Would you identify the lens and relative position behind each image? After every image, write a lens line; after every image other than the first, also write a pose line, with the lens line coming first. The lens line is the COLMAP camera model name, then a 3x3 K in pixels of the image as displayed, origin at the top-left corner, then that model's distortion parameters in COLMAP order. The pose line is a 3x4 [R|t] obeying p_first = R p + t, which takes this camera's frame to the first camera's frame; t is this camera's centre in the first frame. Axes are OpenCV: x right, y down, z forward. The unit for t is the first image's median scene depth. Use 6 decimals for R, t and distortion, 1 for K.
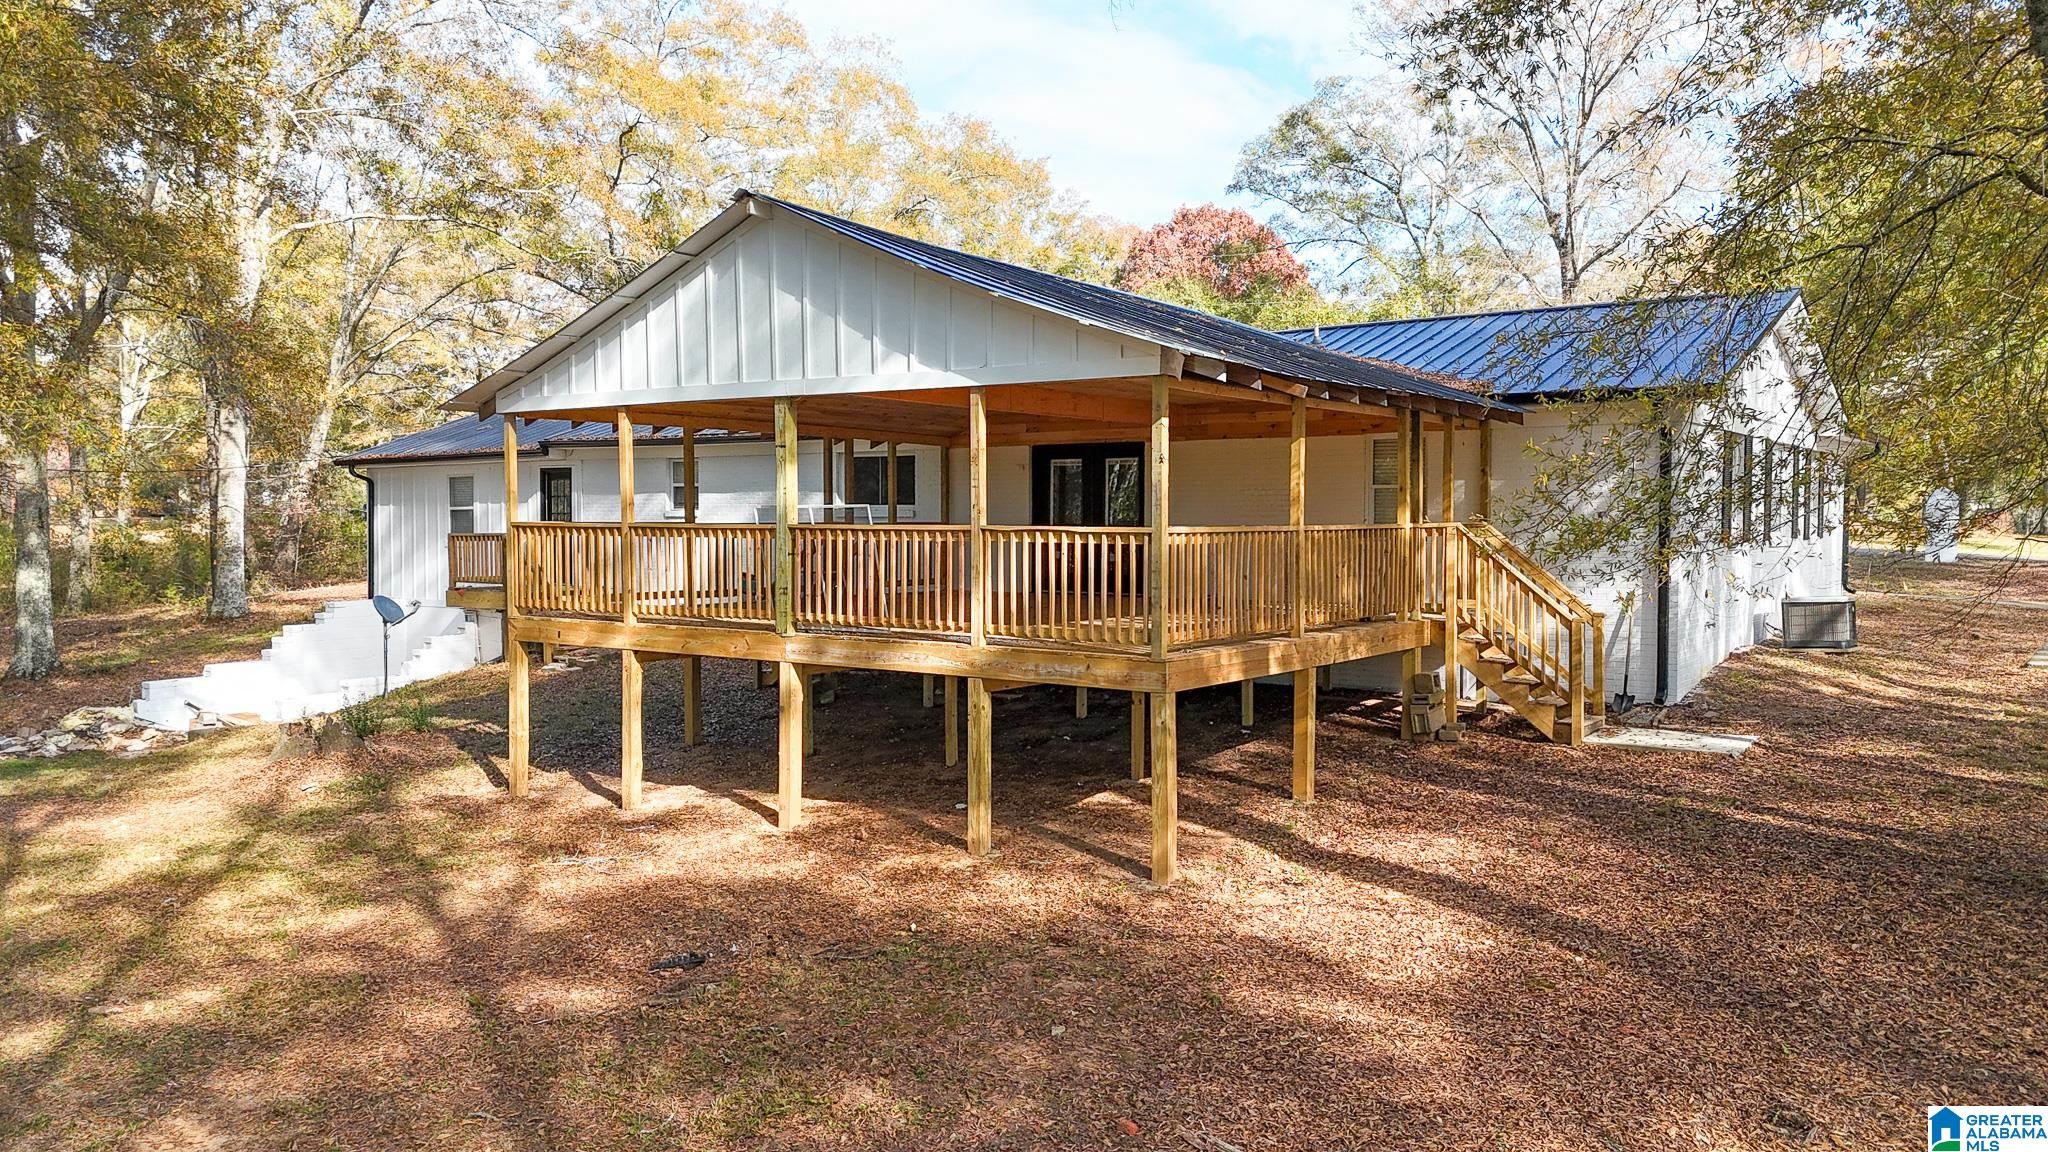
lens RADIAL K [[1391.3, 0, 1027.6], [0, 1391.3, 576.9], [0, 0, 1]] dist [-0.009137, -0.002602]
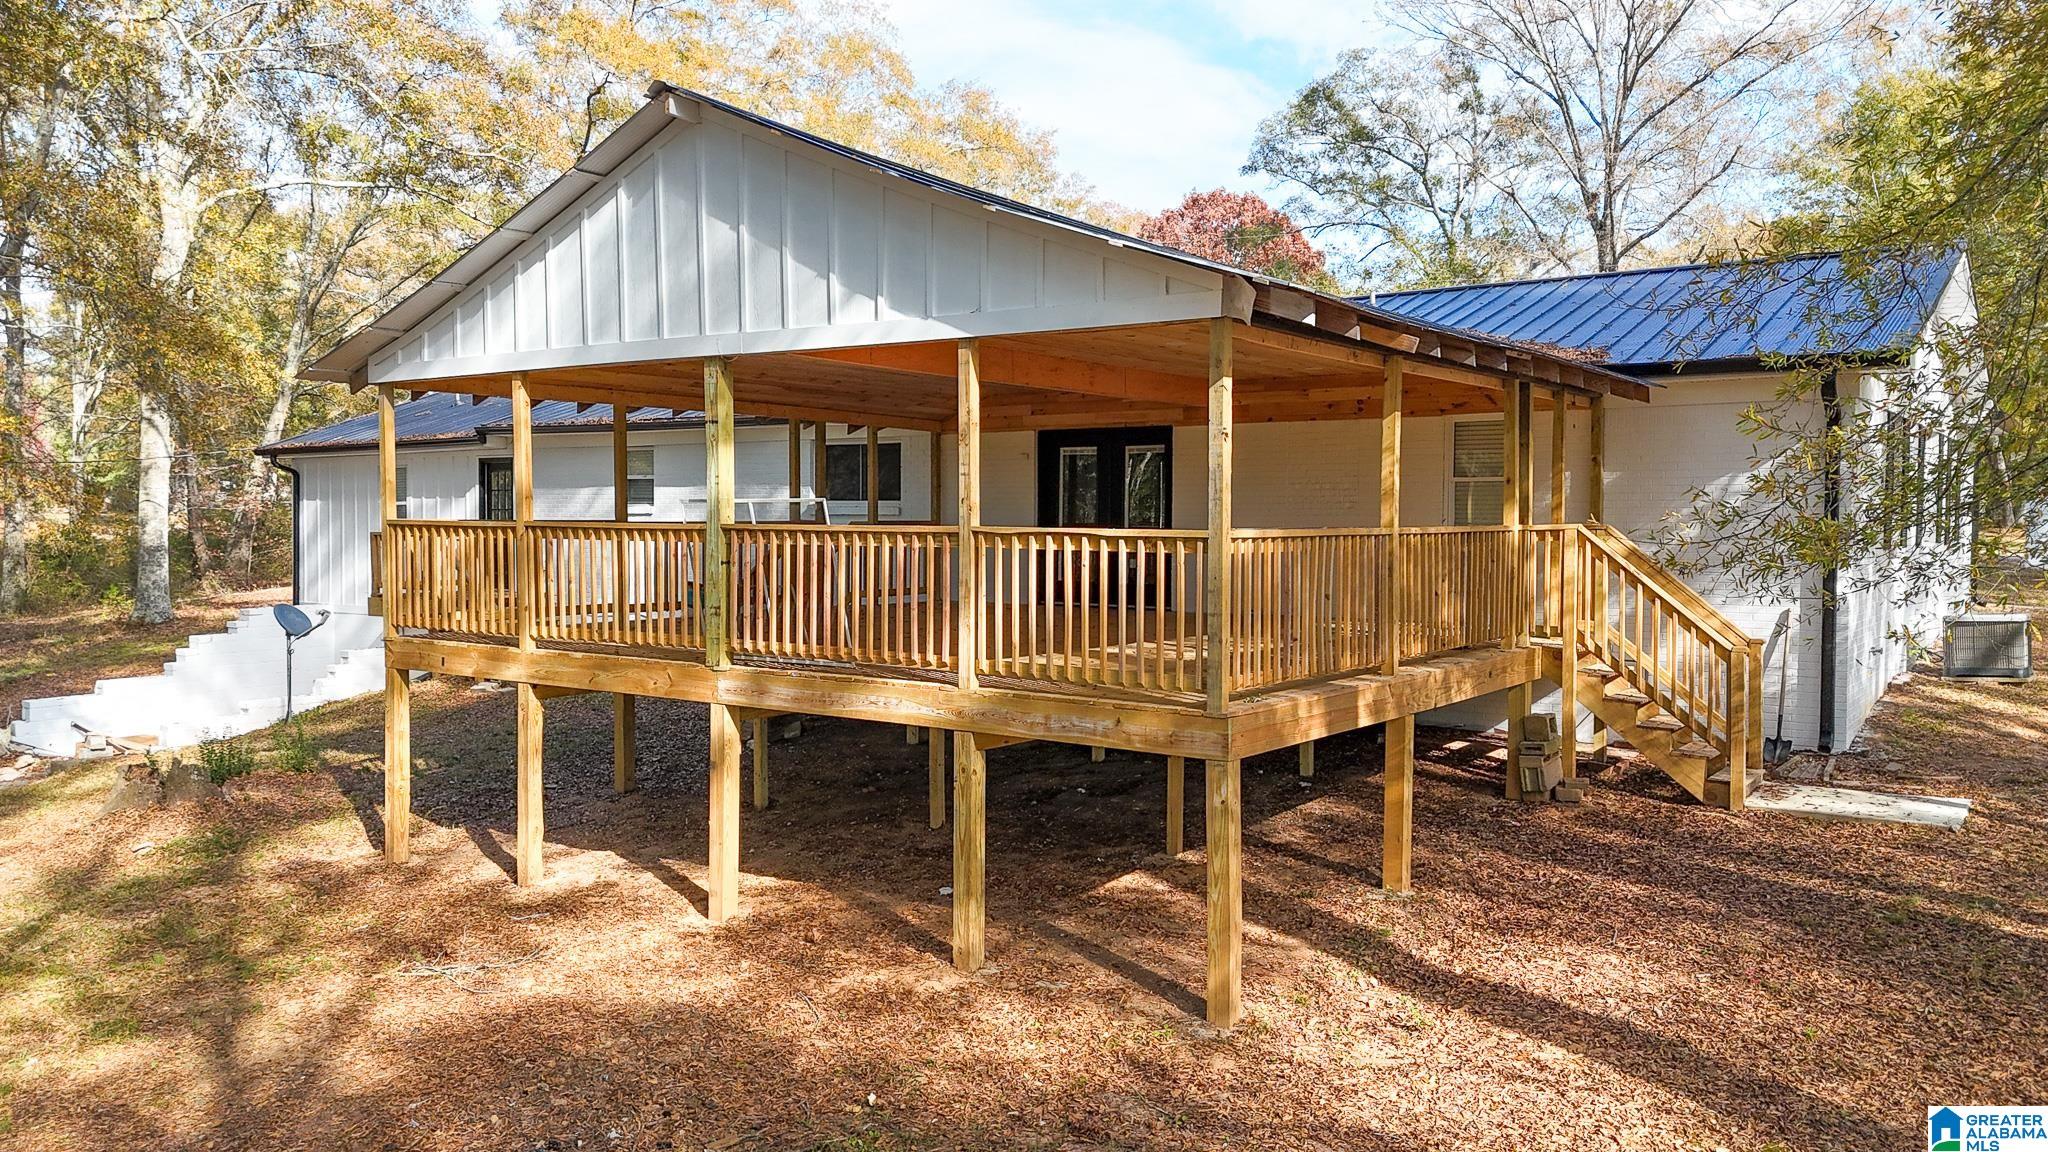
lens RADIAL K [[1391.3, 0, 1018.8], [0, 1391.3, 573.1], [0, 0, 1]] dist [-0.009137, -0.002602]
pose [[0.999966, 0.003195, -0.007595, -0.002403], [-0.003206, 0.999994, -0.001354, -0.009264], [0.007590, 0.001378, 0.999970, 0.213188]]
